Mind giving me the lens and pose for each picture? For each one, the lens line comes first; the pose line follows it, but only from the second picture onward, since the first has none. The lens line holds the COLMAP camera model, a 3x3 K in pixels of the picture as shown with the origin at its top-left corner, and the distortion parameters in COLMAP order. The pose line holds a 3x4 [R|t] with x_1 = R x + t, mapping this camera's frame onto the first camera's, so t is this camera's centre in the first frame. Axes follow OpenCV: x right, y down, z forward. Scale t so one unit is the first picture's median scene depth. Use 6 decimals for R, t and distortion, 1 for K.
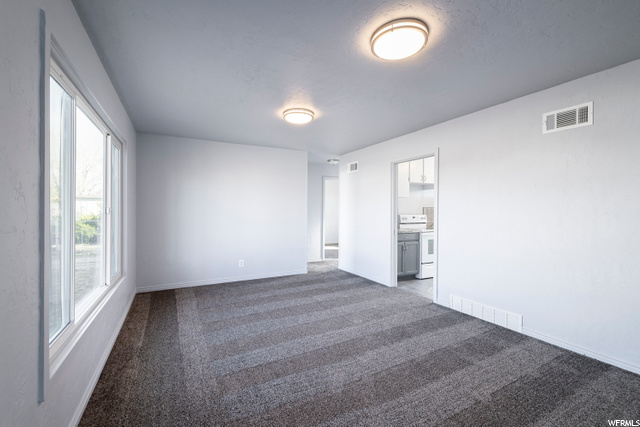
lens RADIAL K [[270.6, 0, 319.8], [0, 270.6, 208.5], [0, 0, 1]] dist [0.001323, 0.000199]
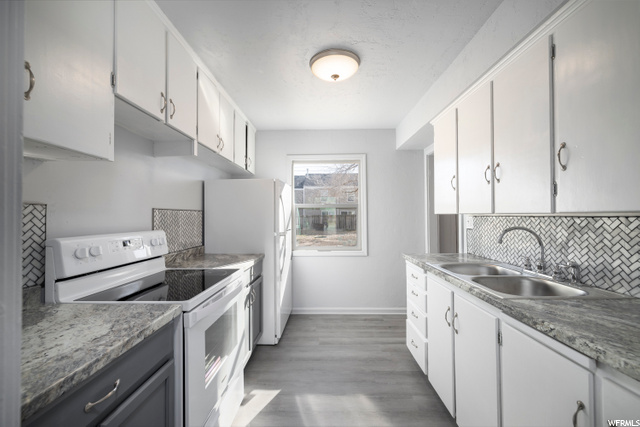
lens RADIAL K [[270.6, 0, 319.8], [0, 270.6, 208.5], [0, 0, 1]] dist [0.001323, 0.000199]
pose [[0.492205, 0.016991, 0.870313, 0.199396], [0.004801, 0.999741, -0.022233, 0.003987], [-0.870466, 0.015121, 0.491997, 0.672693]]
